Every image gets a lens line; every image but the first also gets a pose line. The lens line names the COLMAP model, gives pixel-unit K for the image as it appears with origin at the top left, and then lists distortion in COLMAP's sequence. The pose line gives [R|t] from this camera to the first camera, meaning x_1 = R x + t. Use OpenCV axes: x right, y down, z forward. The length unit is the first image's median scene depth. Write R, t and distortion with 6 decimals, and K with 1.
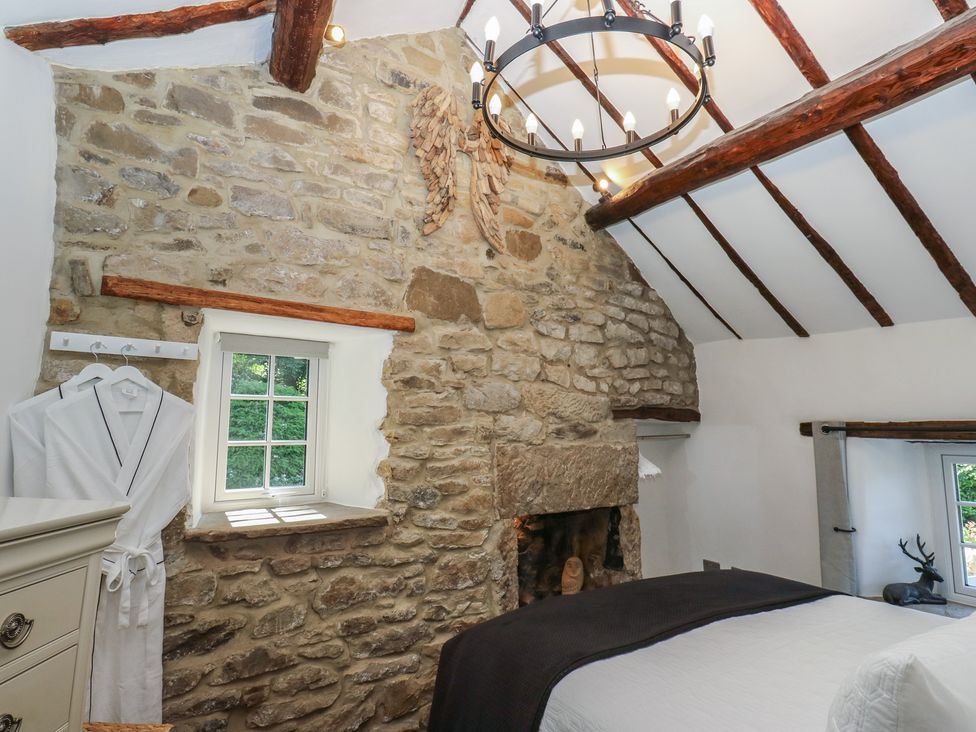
lens RADIAL K [[535.7, 0, 487.0], [0, 535.7, 367.2], [0, 0, 1]] dist [-0.008622, -0.002602]
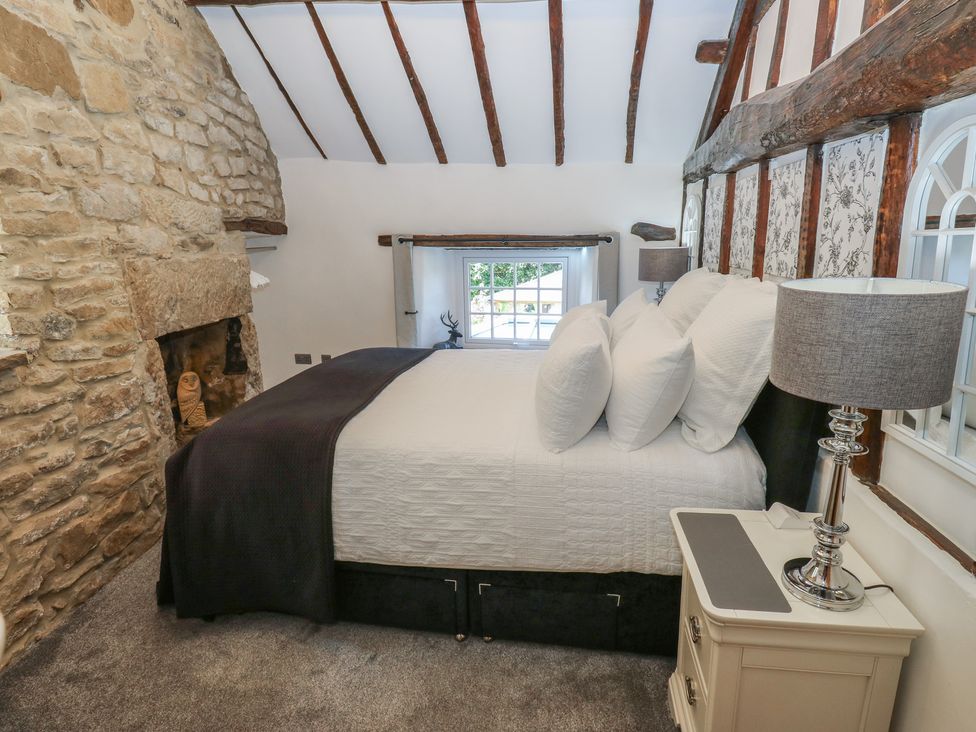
lens RADIAL K [[502.2, 0, 487.6], [0, 502.2, 364.9], [0, 0, 1]] dist [-0.010808, -0.006097]
pose [[0.626303, -0.189460, 0.756207, -0.252817], [-0.083435, 0.948157, 0.306653, 0.009690], [-0.775102, -0.255152, 0.578026, 0.031633]]
